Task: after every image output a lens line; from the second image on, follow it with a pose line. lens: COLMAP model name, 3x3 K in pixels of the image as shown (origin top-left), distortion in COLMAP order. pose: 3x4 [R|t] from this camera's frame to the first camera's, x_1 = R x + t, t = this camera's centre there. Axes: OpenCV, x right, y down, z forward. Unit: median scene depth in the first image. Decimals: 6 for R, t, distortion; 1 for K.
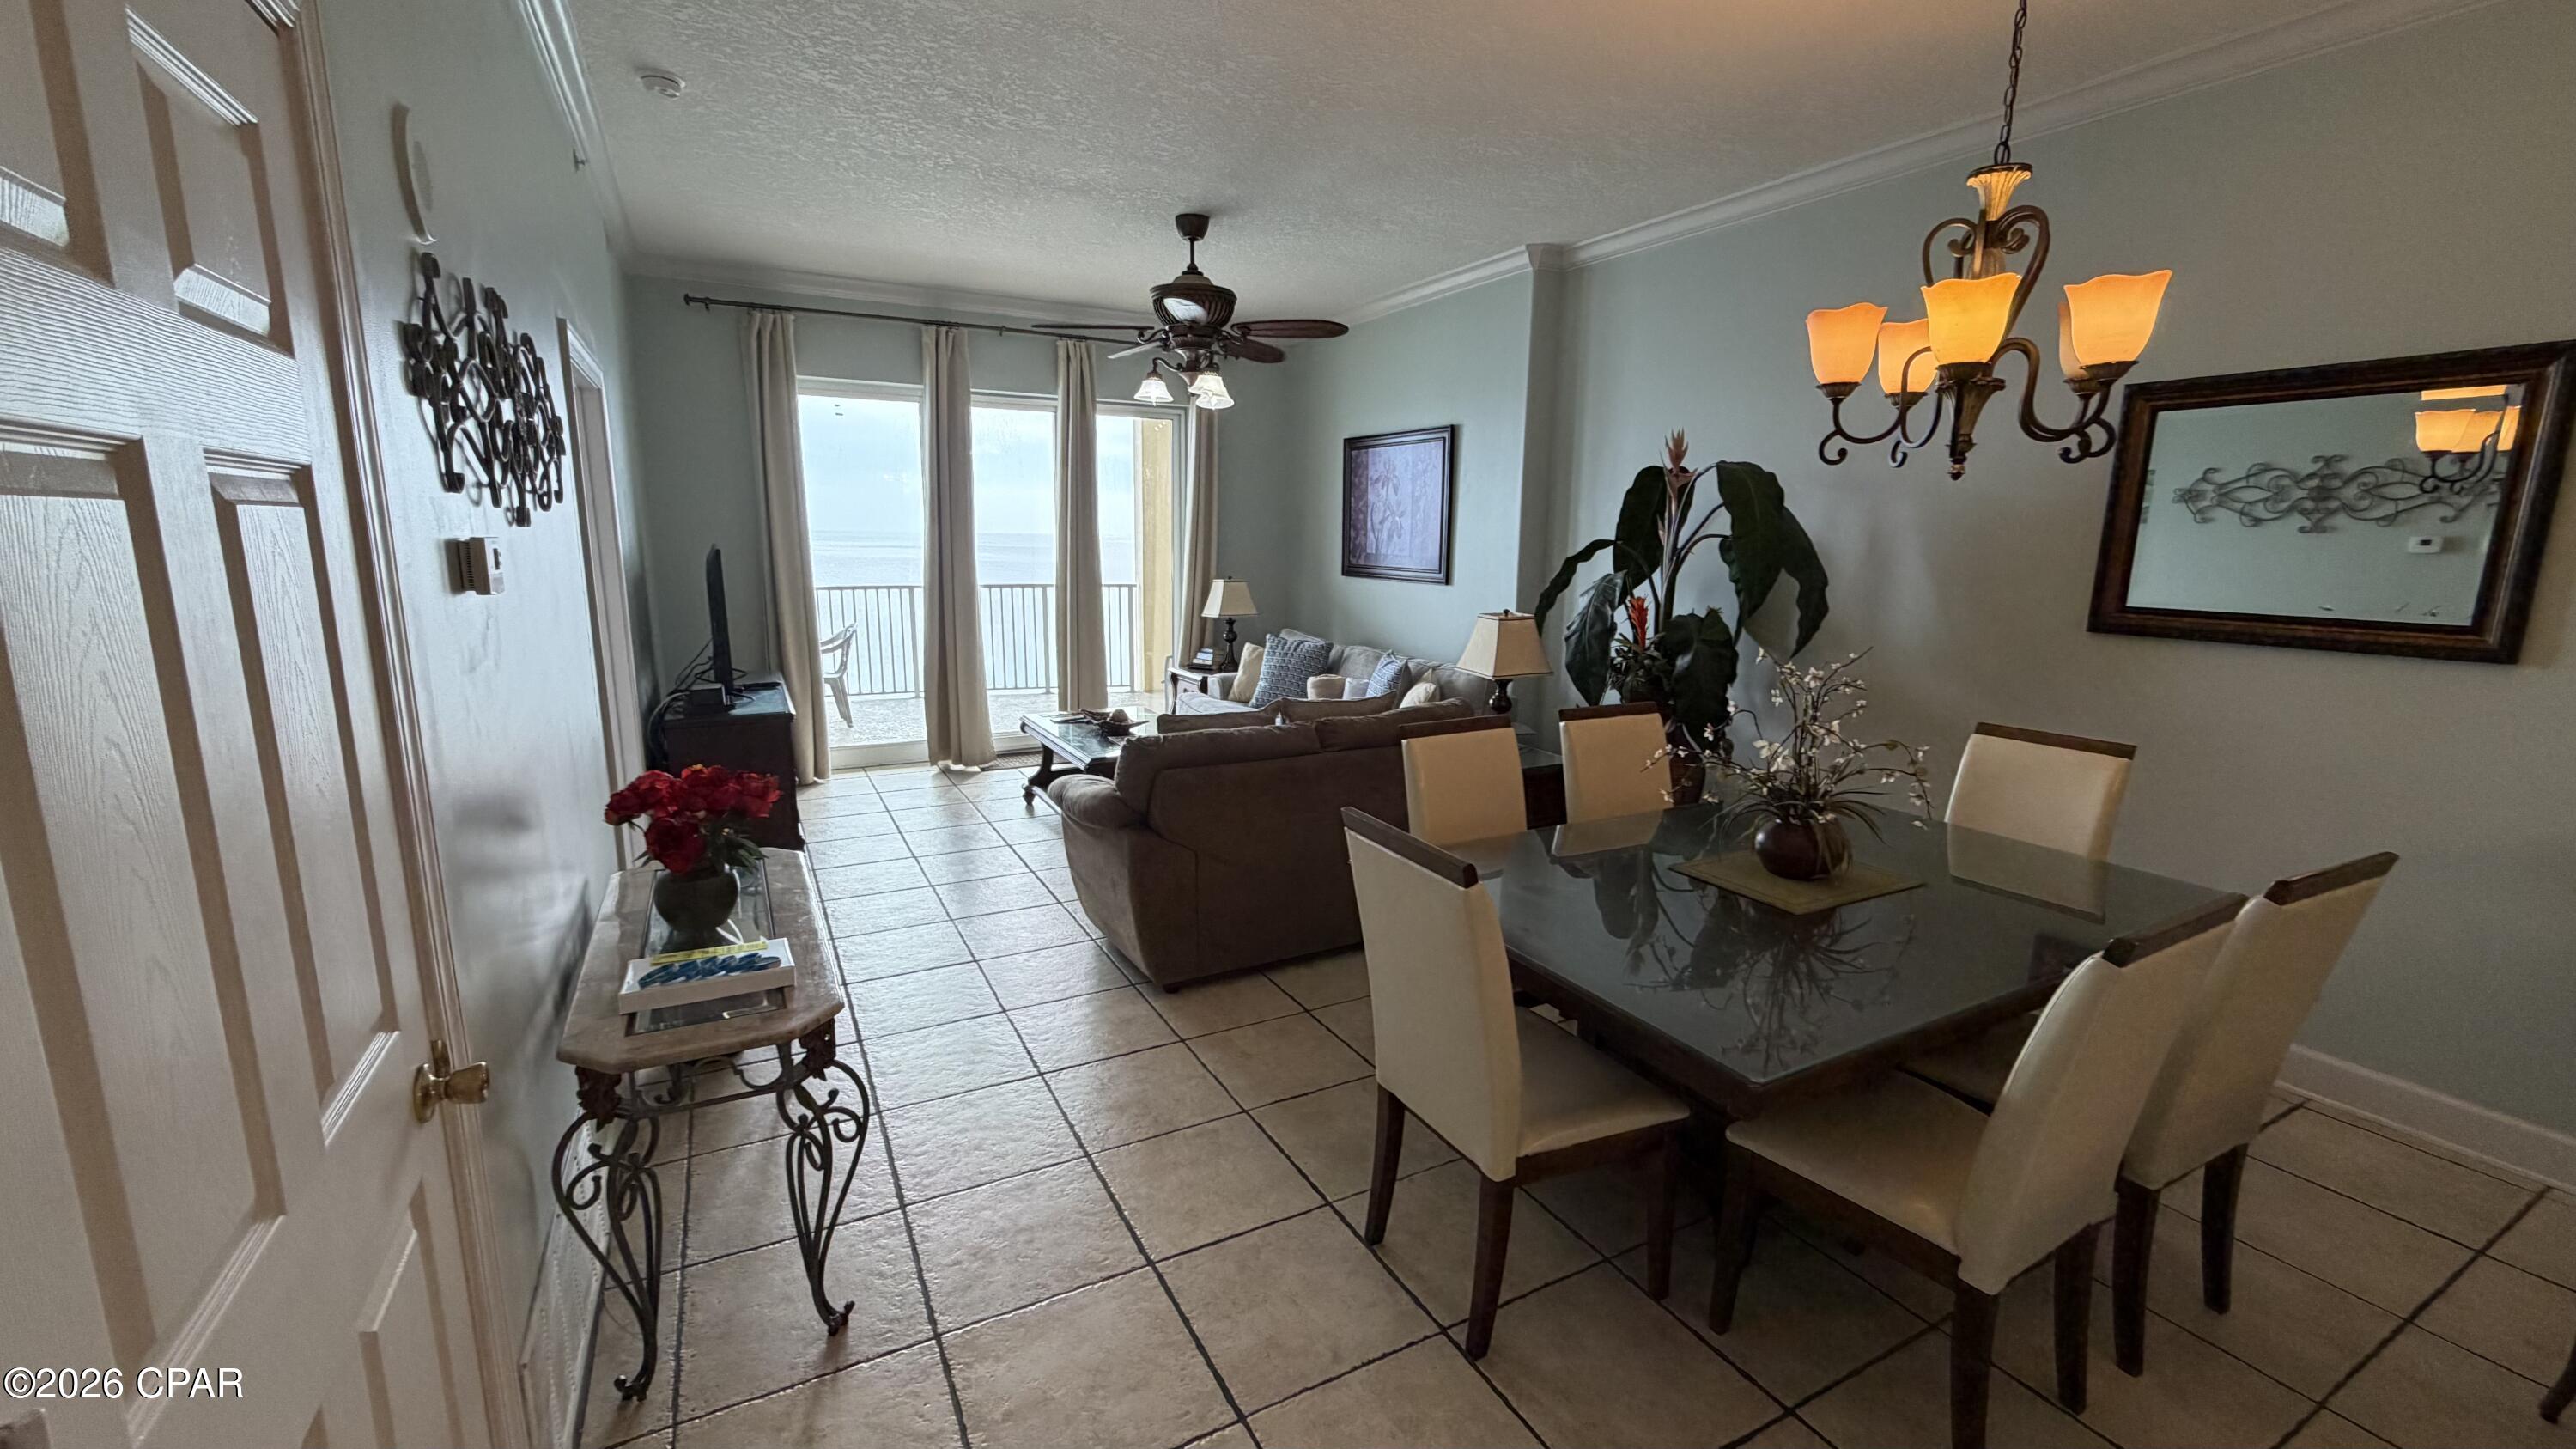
lens RADIAL K [[1025.0, 0, 1279.9], [0, 1025.0, 726.3], [0, 0, 1]] dist [0.000686, -0.000040]
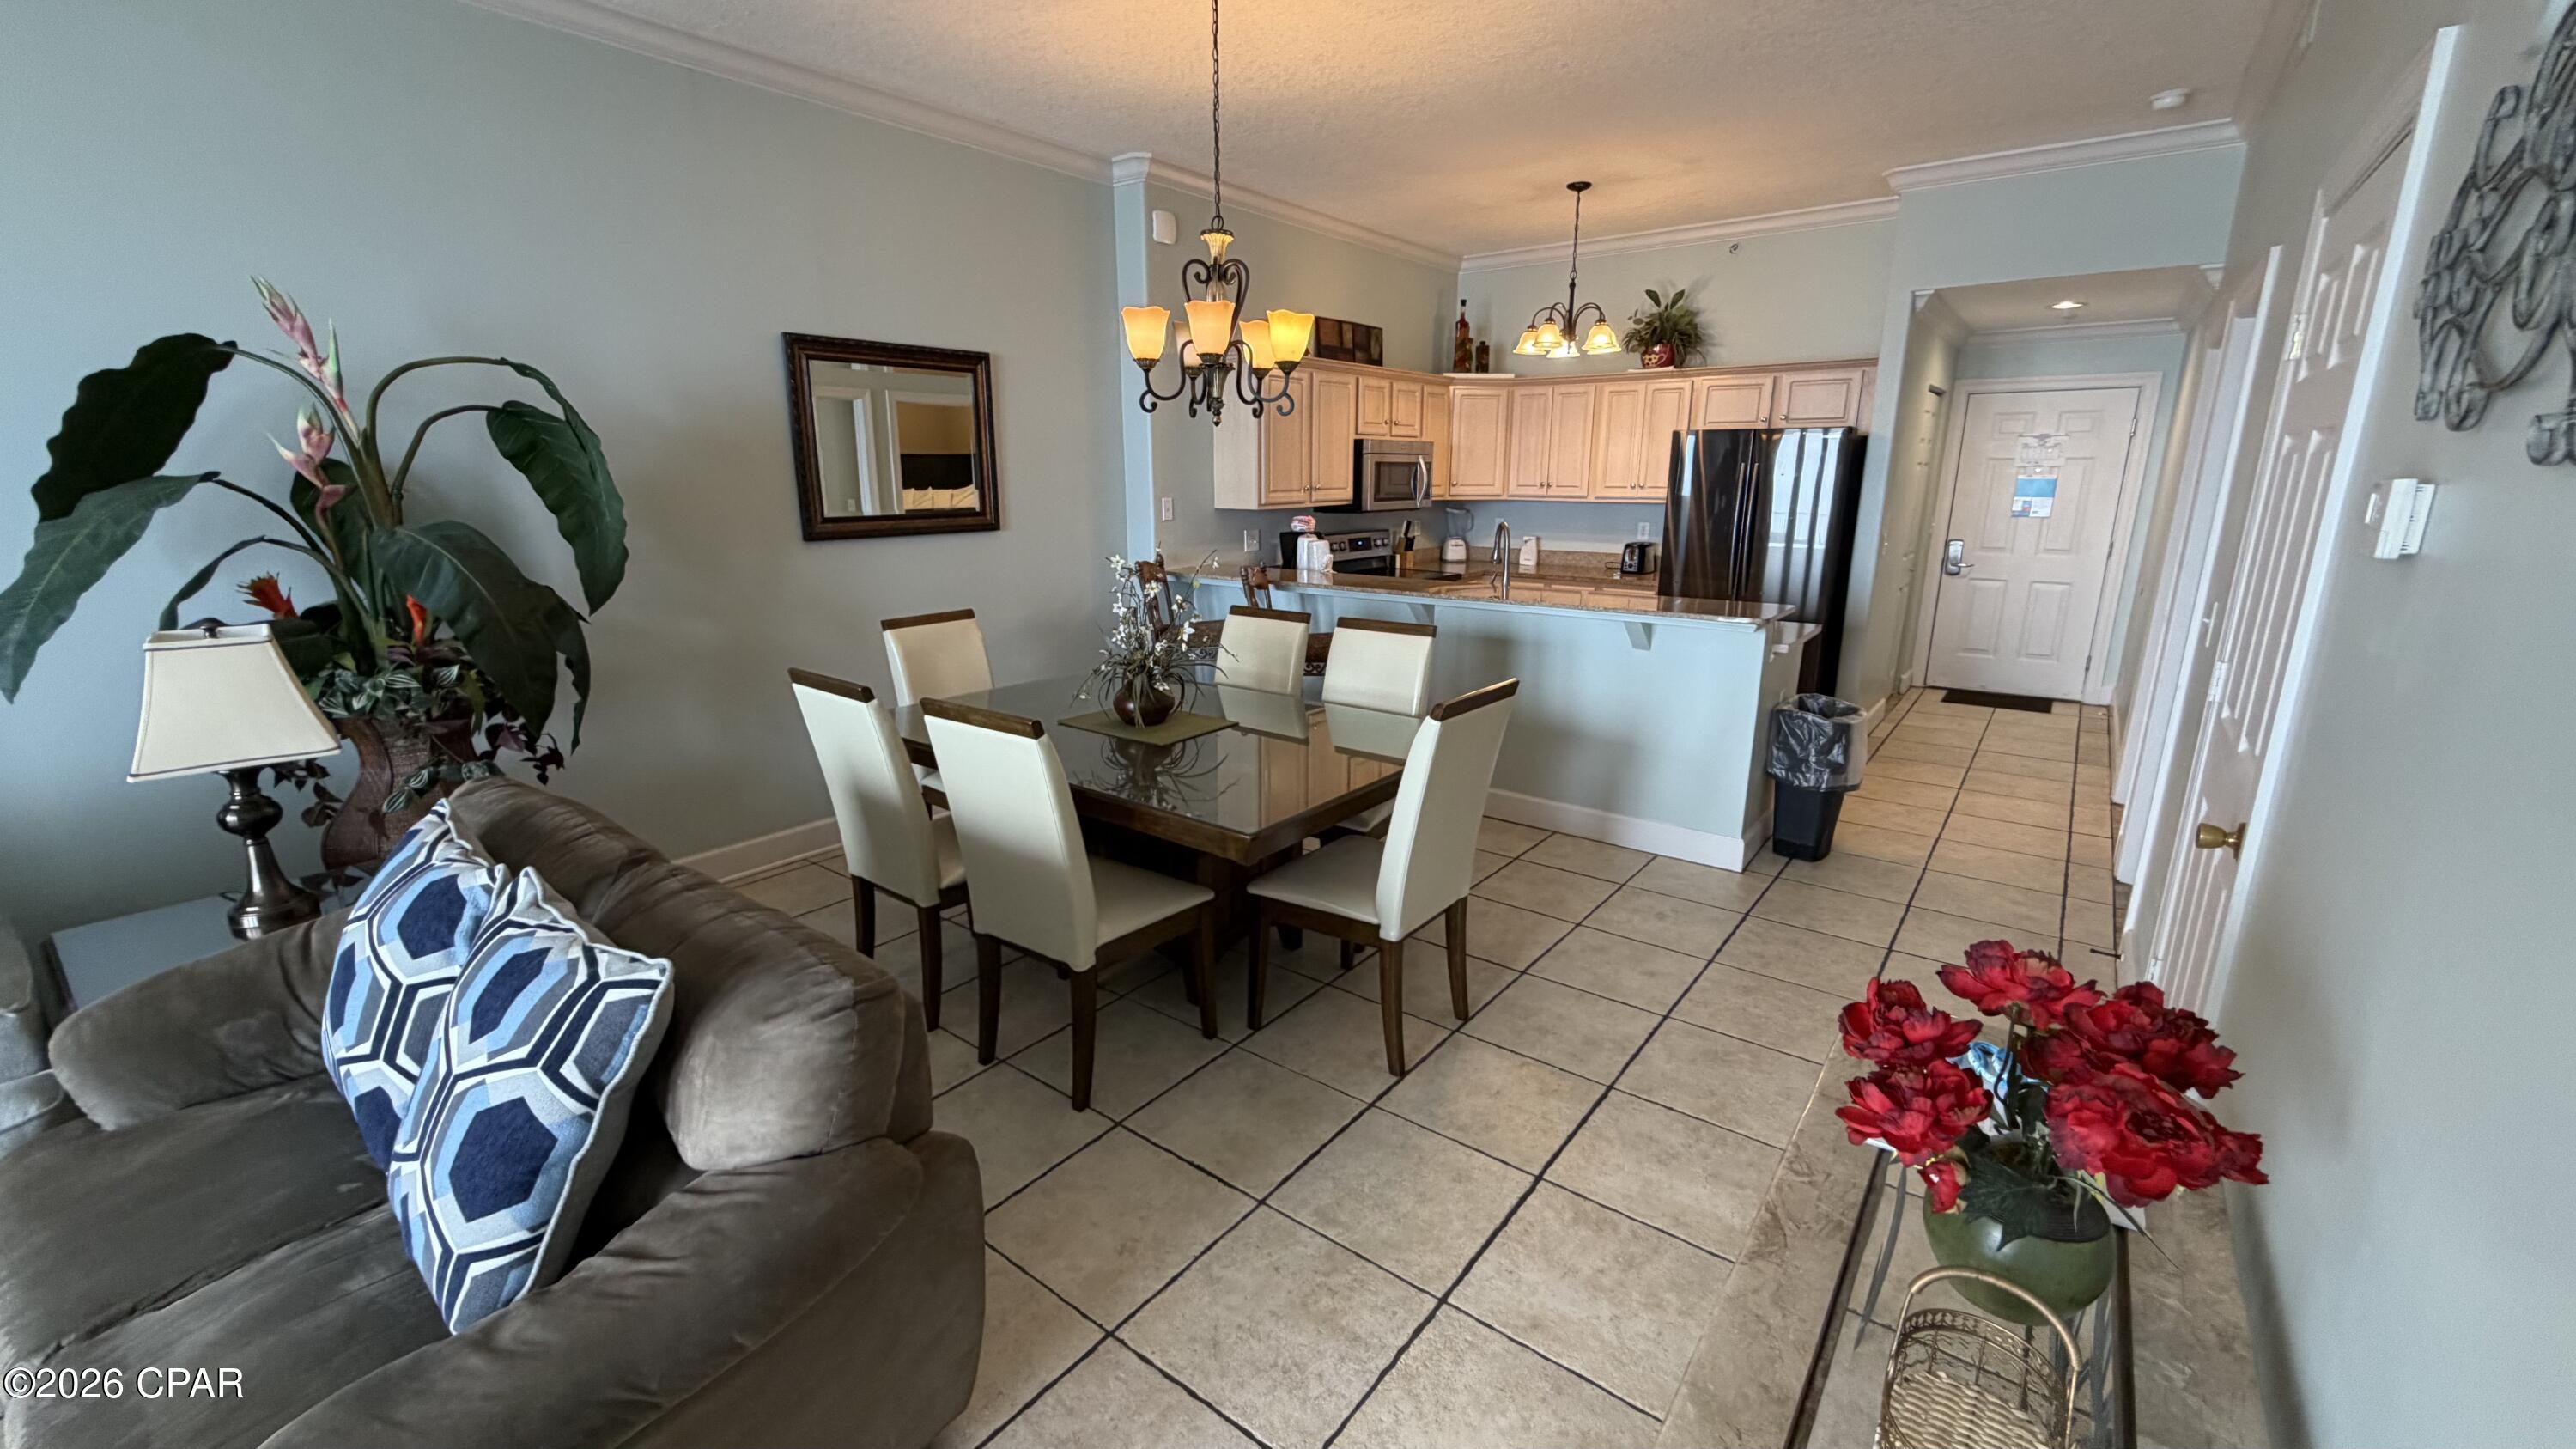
lens RADIAL K [[1025.0, 0, 1279.9], [0, 1025.0, 726.3], [0, 0, 1]] dist [0.000686, -0.000040]
pose [[-0.406252, -0.234689, 0.883108, -0.427461], [0.166543, 0.931249, 0.324097, -0.145903], [-0.898456, 0.278741, -0.339236, 0.755614]]
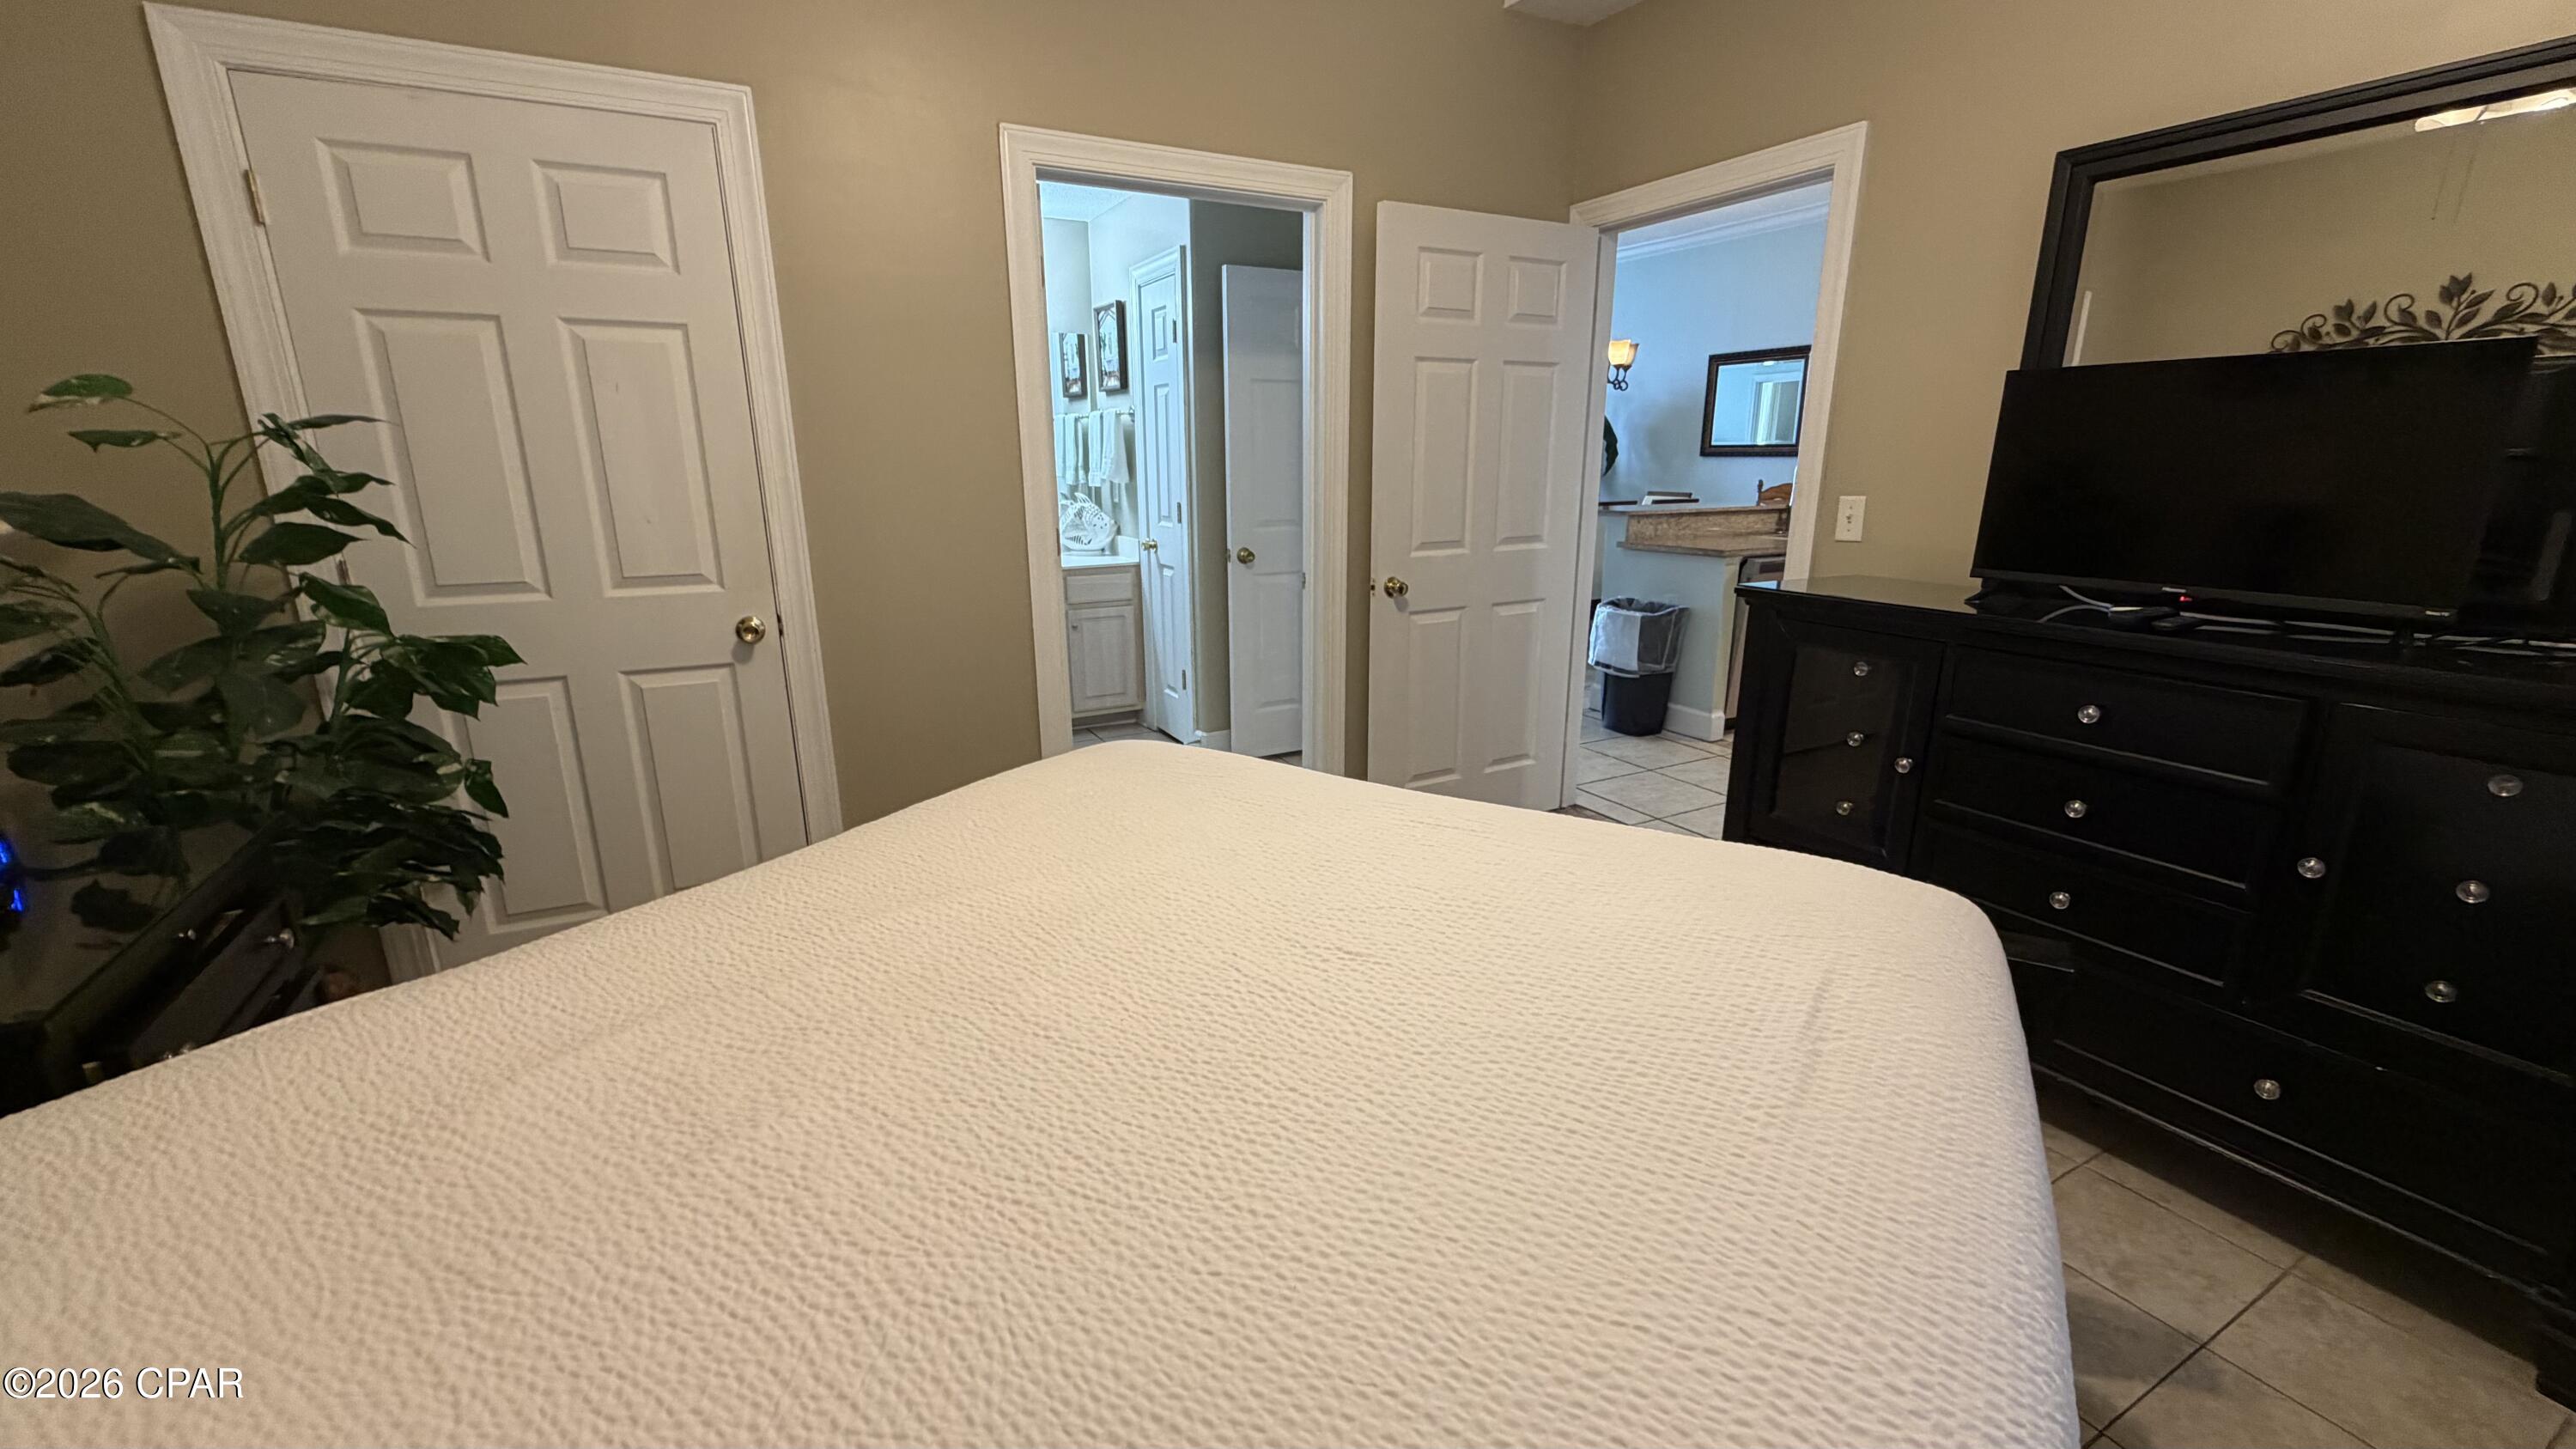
lens RADIAL K [[1025.0, 0, 1279.9], [0, 1025.0, 726.3], [0, 0, 1]] dist [0.000686, -0.000040]
pose [[0.999831, -0.018014, -0.003683, -0.176331], [0.018239, 0.997057, 0.074465, 0.274887], [0.002331, -0.074520, 0.997217, -1.178169]]
